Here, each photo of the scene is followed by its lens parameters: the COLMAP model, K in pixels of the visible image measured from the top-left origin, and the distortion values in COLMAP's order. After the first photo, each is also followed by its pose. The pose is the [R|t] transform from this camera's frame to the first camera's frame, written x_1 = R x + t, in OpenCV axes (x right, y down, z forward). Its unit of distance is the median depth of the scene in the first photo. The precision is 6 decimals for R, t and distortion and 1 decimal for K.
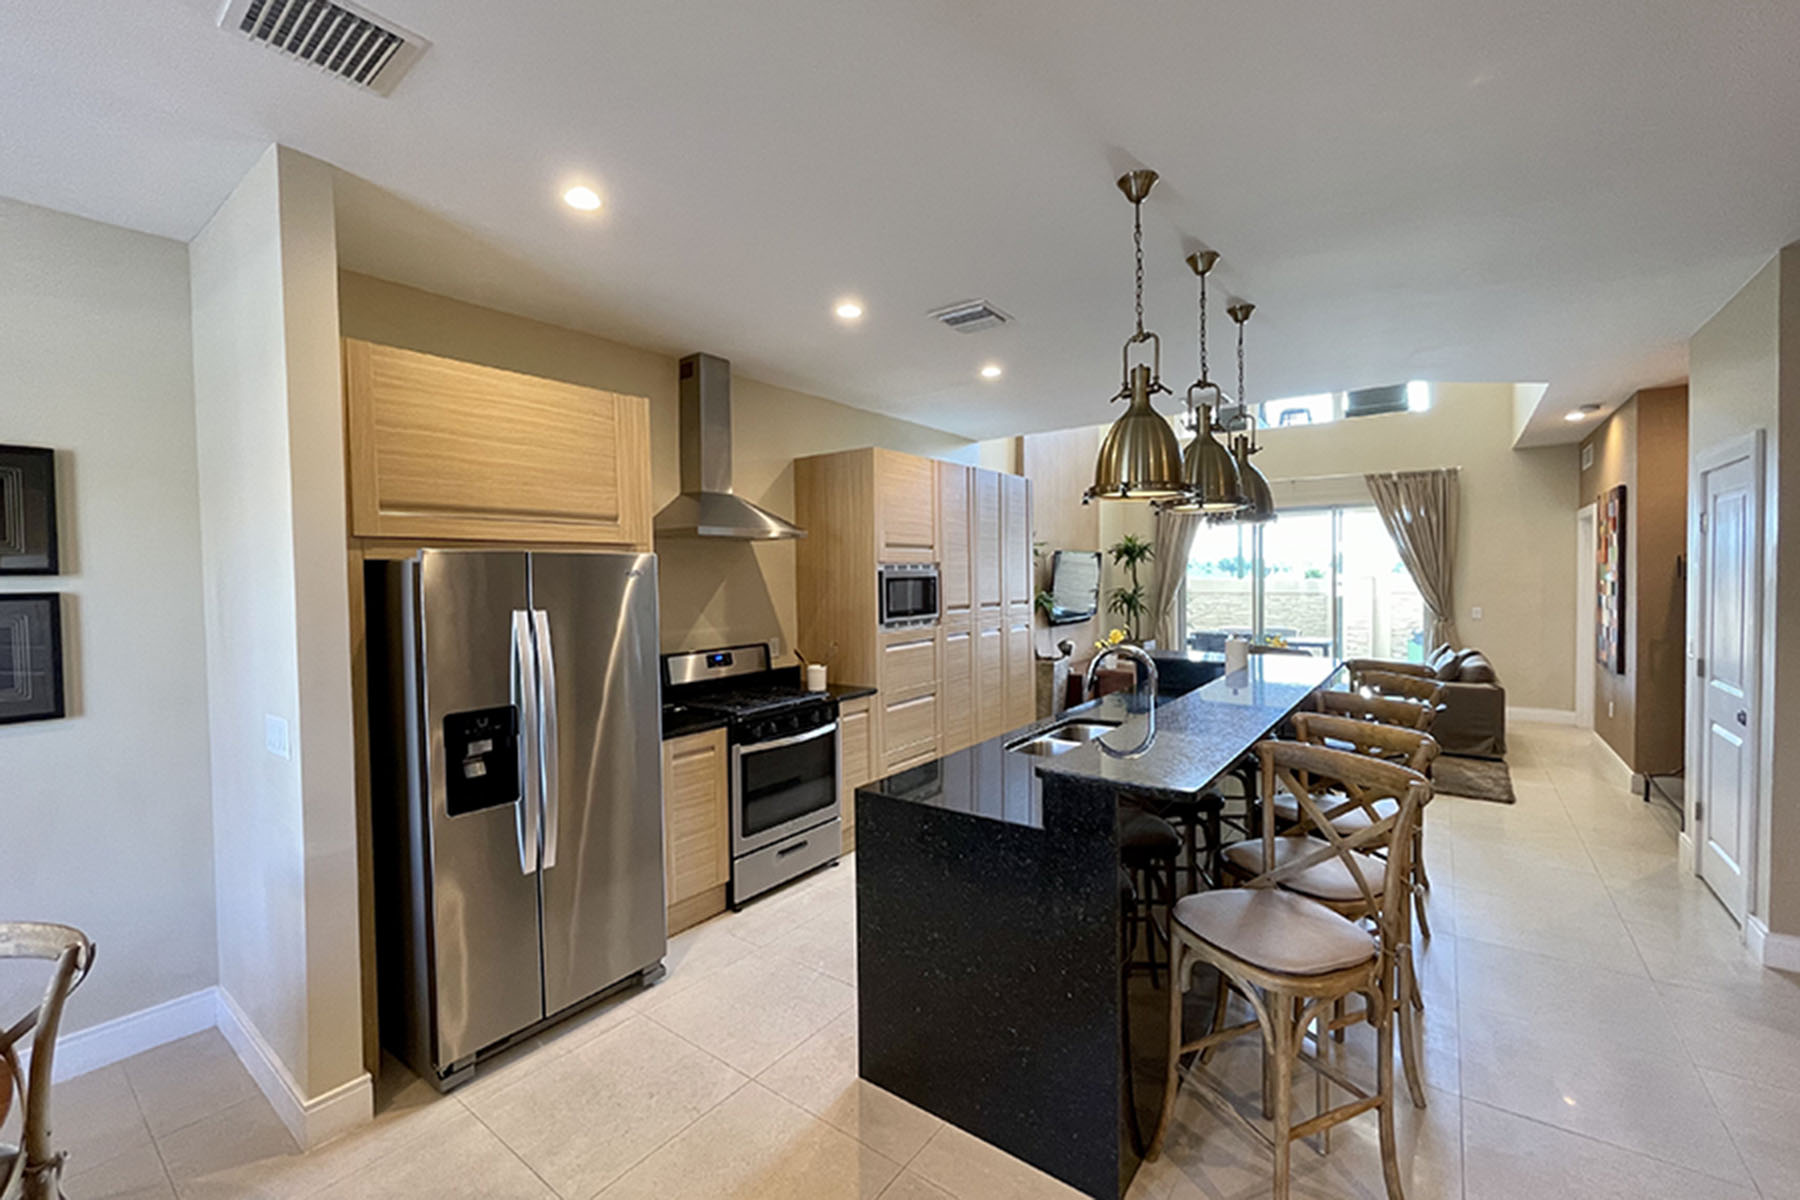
lens RADIAL K [[730.7, 0, 886.3], [0, 730.7, 599.1], [0, 0, 1]] dist [-0.007750, 0.000463]
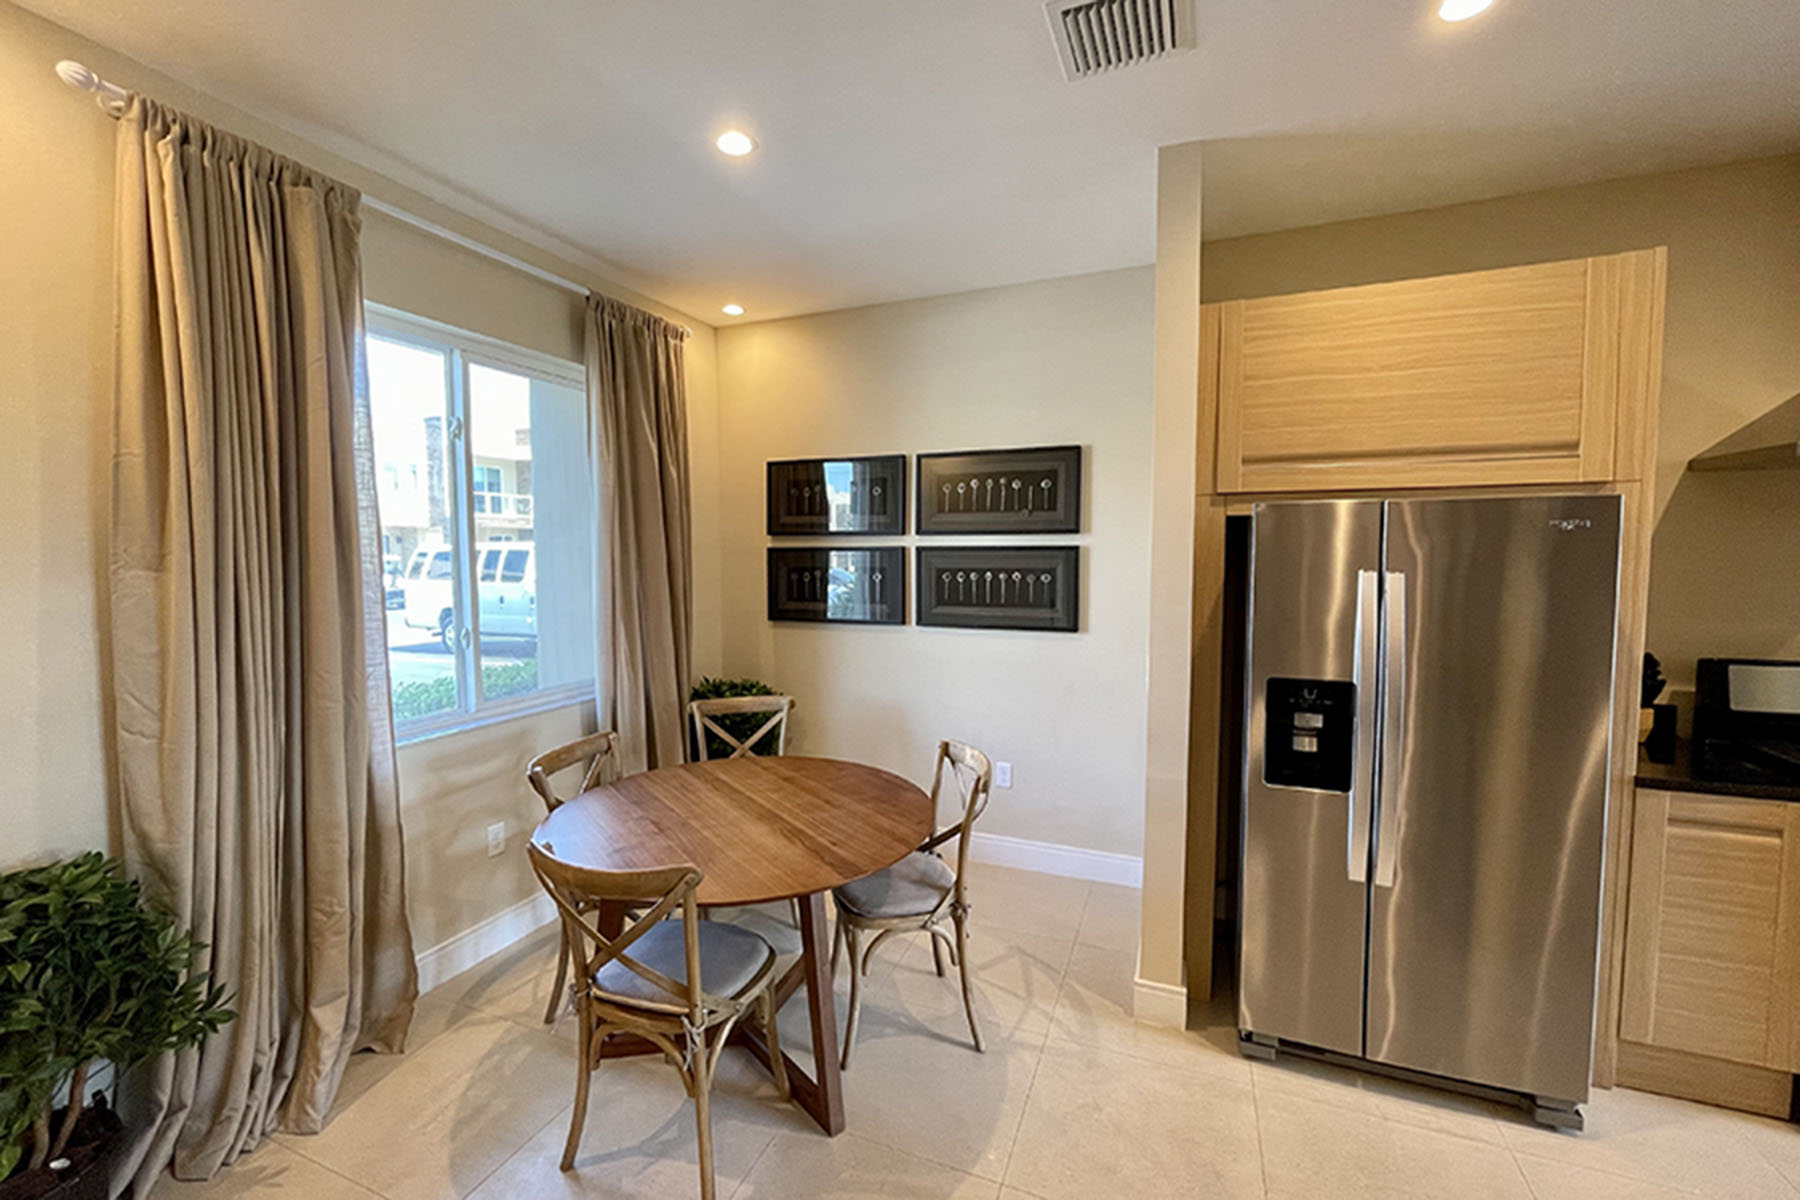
lens RADIAL K [[730.7, 0, 893.0], [0, 730.7, 598.6], [0, 0, 1]] dist [-0.007750, 0.000463]
pose [[0.250726, 0.076866, -0.965002, 0.175129], [-0.029139, 0.996990, 0.071843, 0.002607], [0.967619, 0.010107, 0.252211, 0.274800]]
